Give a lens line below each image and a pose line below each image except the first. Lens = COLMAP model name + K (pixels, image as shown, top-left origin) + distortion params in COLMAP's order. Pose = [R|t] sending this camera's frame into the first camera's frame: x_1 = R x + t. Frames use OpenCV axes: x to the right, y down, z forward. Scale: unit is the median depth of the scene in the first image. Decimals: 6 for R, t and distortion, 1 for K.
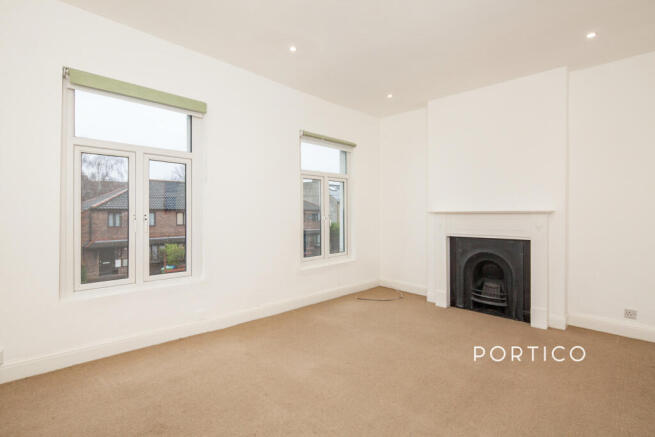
lens RADIAL K [[322.8, 0, 325.6], [0, 322.8, 215.1], [0, 0, 1]] dist [-0.000198, -0.000369]
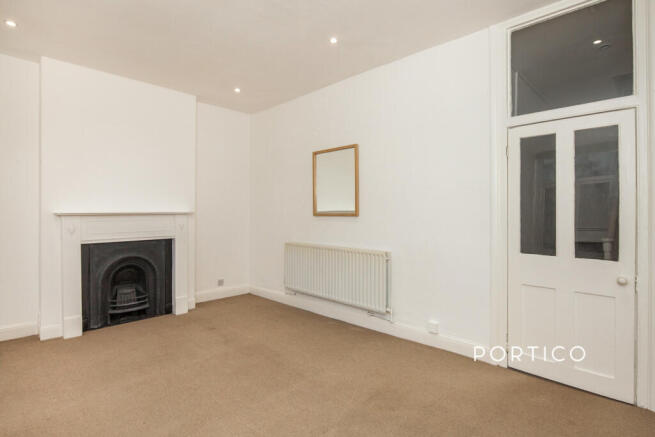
lens RADIAL K [[322.8, 0, 325.6], [0, 322.8, 215.1], [0, 0, 1]] dist [-0.000198, -0.000369]
pose [[-0.007644, -0.008911, 0.999931, -0.444101], [0.003576, 0.999954, 0.008939, -0.010847], [-0.999964, 0.003644, -0.007612, 0.443251]]
